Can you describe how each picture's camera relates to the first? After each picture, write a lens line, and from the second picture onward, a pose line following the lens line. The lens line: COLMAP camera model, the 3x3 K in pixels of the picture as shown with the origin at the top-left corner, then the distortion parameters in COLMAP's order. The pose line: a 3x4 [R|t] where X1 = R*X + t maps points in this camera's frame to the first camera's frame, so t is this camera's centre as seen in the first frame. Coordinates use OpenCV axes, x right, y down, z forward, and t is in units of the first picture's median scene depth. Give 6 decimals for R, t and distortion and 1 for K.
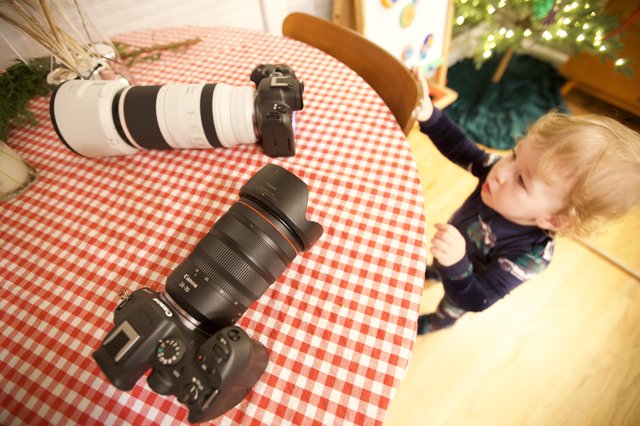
lens RADIAL K [[278.3, 0, 325.4], [0, 278.3, 211.9], [0, 0, 1]] dist [-0.027439, 0.000047]
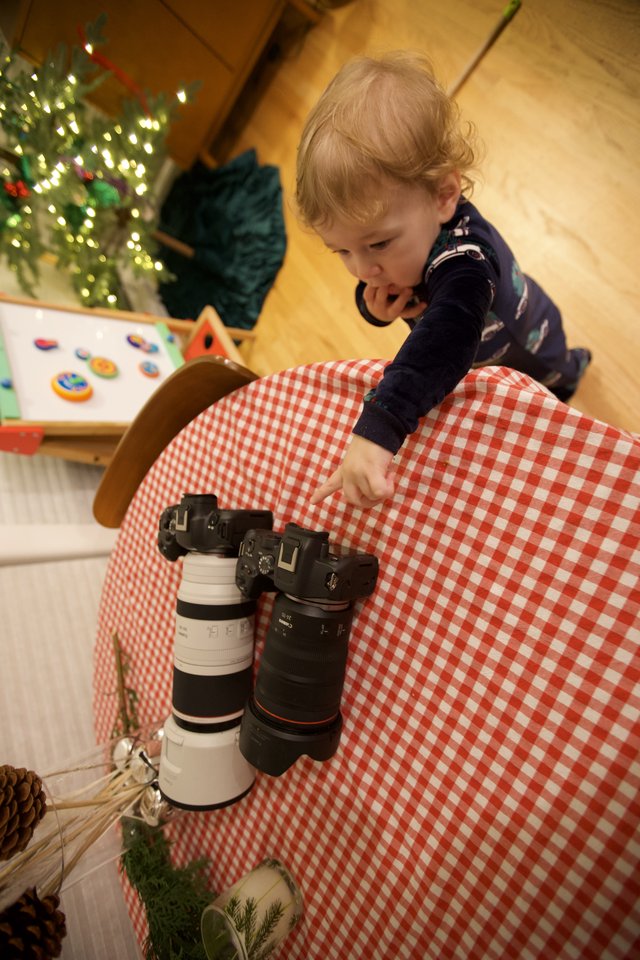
lens RADIAL K [[429.0, 0, 320.0], [0, 429.0, 480.0], [0, 0, 1]] dist [-0.051927, 0.013870]
pose [[0.064363, -0.996779, 0.047842, -0.044895], [0.992557, 0.058976, -0.106548, 0.045122], [0.103383, 0.054344, 0.993156, -0.149862]]
